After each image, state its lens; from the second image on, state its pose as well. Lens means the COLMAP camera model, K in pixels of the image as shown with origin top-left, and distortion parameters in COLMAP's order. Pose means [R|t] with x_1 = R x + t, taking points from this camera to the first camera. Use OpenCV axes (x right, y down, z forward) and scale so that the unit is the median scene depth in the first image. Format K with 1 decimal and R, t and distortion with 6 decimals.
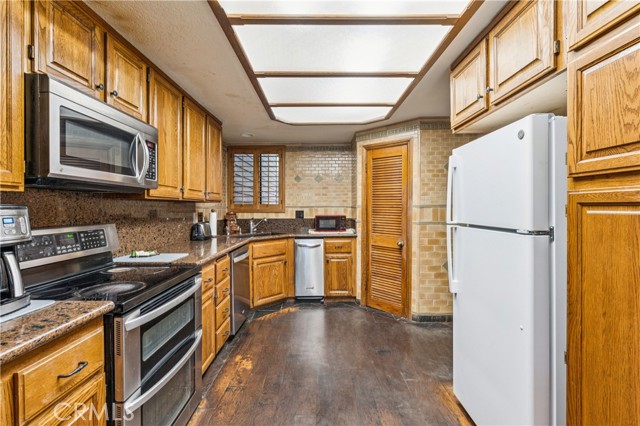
lens RADIAL K [[294.2, 0, 320.1], [0, 294.2, 208.5], [0, 0, 1]] dist [-0.004269, -0.000242]
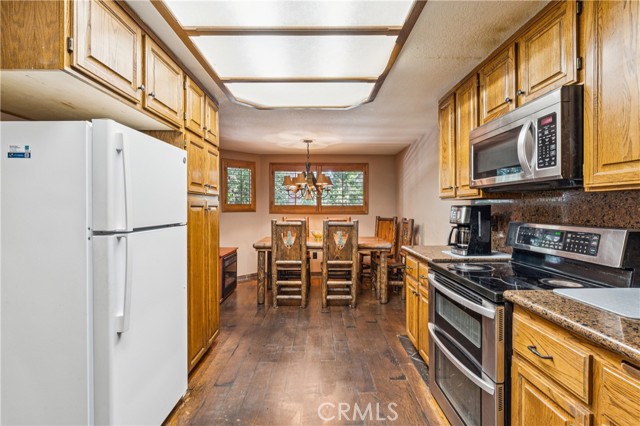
lens RADIAL K [[294.2, 0, 320.0], [0, 294.2, 208.5], [0, 0, 1]] dist [-0.004269, -0.000242]
pose [[-0.999972, 0.006343, 0.003976, -0.012898], [0.006383, 0.999929, 0.010102, -0.007479], [-0.003912, 0.010127, -0.999941, 1.476729]]
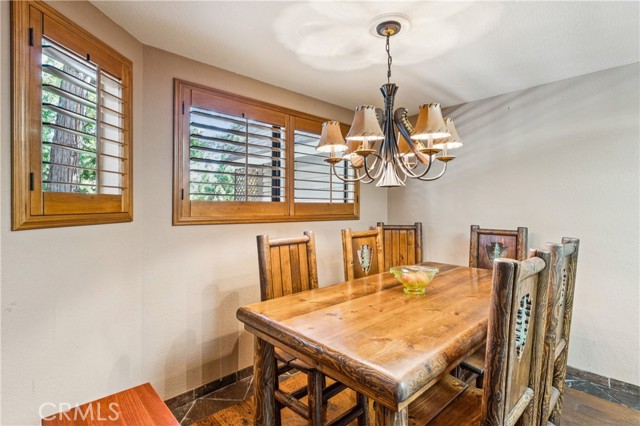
lens RADIAL K [[308.5, 0, 320.0], [0, 308.5, 212.5], [0, 0, 1]] dist [-0.001928, 0.000002]
pose [[-0.736876, 0.009828, -0.675957, 0.732047], [-0.003799, 0.999818, 0.018679, 0.003240], [0.676018, 0.016332, -0.736704, -0.089920]]
